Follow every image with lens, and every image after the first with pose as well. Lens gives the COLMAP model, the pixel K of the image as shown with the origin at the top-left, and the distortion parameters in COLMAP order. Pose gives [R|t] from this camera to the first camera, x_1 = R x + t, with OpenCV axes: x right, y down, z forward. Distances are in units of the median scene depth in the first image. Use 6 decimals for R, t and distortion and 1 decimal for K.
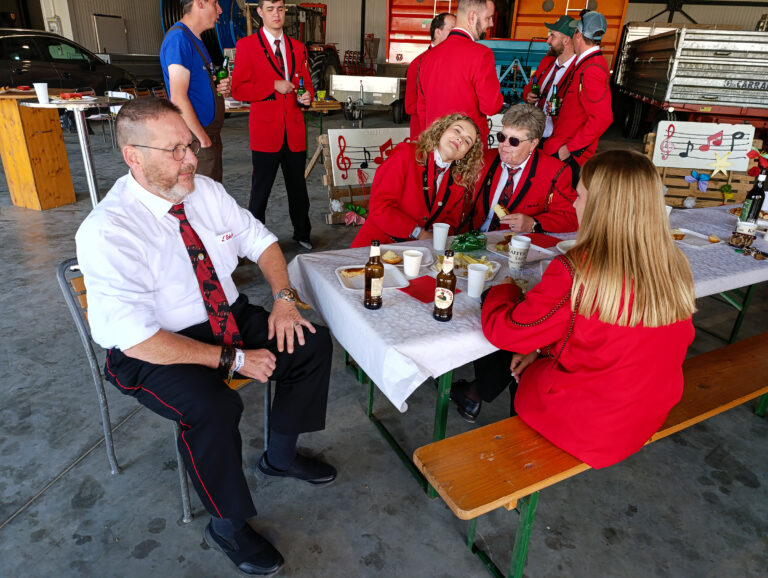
lens RADIAL K [[534.3, 0, 380.5], [0, 534.3, 288.5], [0, 0, 1]] dist [0.032286, -0.036914]
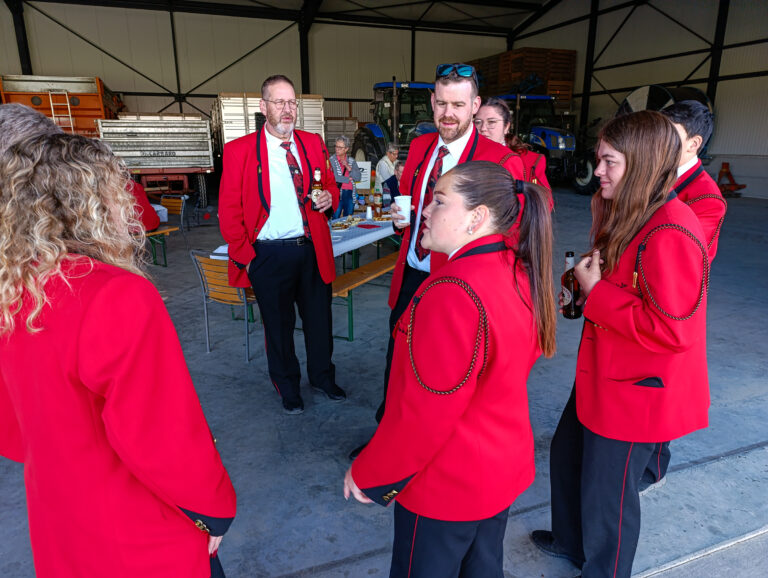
lens RADIAL K [[527.6, 0, 391.0], [0, 527.6, 289.0], [0, 0, 1]] dist [0.026927, -0.026720]
pose [[0.796442, -0.205801, 0.568618, 0.274568], [0.275674, 0.960480, -0.038497, 0.223297], [-0.538223, 0.187414, 0.821700, -0.504957]]
